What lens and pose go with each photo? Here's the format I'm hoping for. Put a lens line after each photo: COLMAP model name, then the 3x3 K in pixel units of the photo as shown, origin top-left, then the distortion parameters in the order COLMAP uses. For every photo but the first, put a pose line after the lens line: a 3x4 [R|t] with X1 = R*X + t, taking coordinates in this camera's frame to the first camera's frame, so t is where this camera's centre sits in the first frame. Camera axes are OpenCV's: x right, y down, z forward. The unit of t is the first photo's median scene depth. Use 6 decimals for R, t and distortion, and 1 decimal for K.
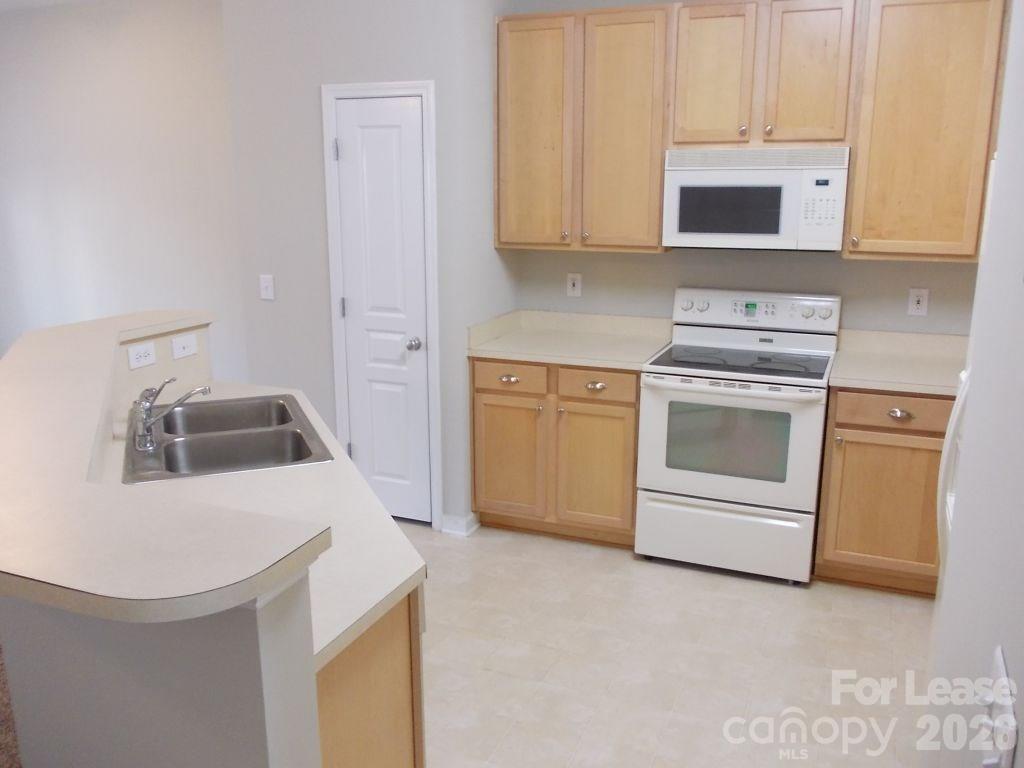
lens RADIAL K [[862.4, 0, 514.6], [0, 862.4, 386.6], [0, 0, 1]] dist [-0.013296, -0.011395]
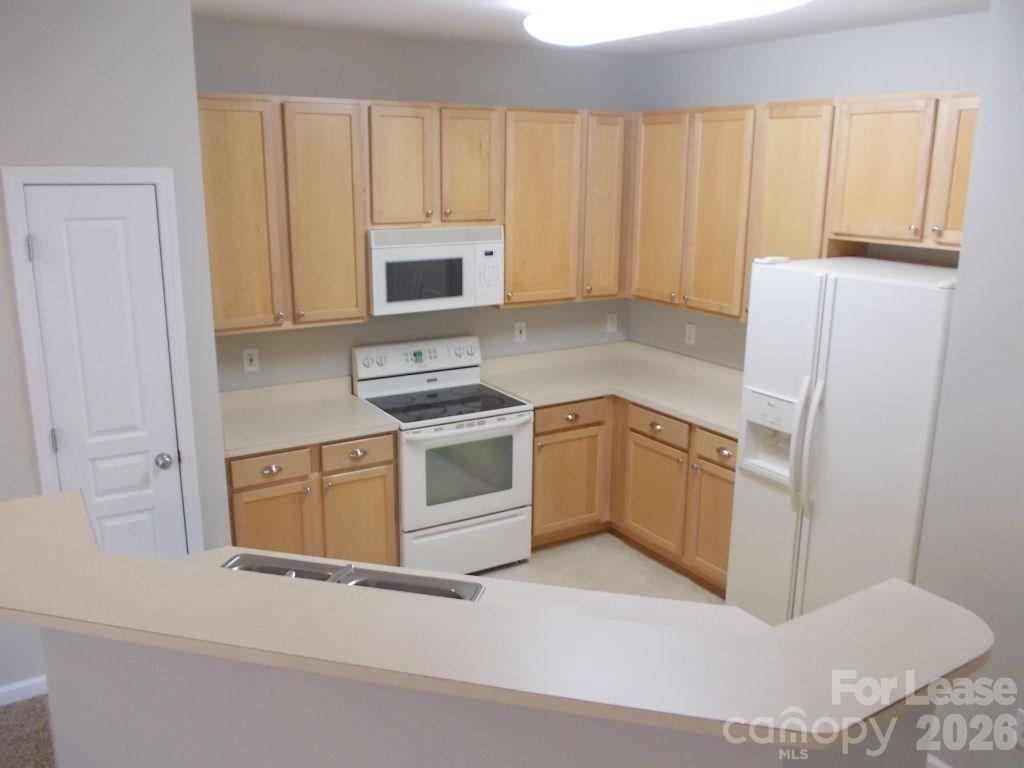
lens RADIAL K [[862.4, 0, 514.6], [0, 862.4, 386.6], [0, 0, 1]] dist [-0.013296, -0.011395]
pose [[0.583968, -0.197787, 0.787313, -0.623172], [0.178082, 0.977452, 0.113466, -0.170684], [-0.792003, 0.073946, 0.606023, 0.195411]]
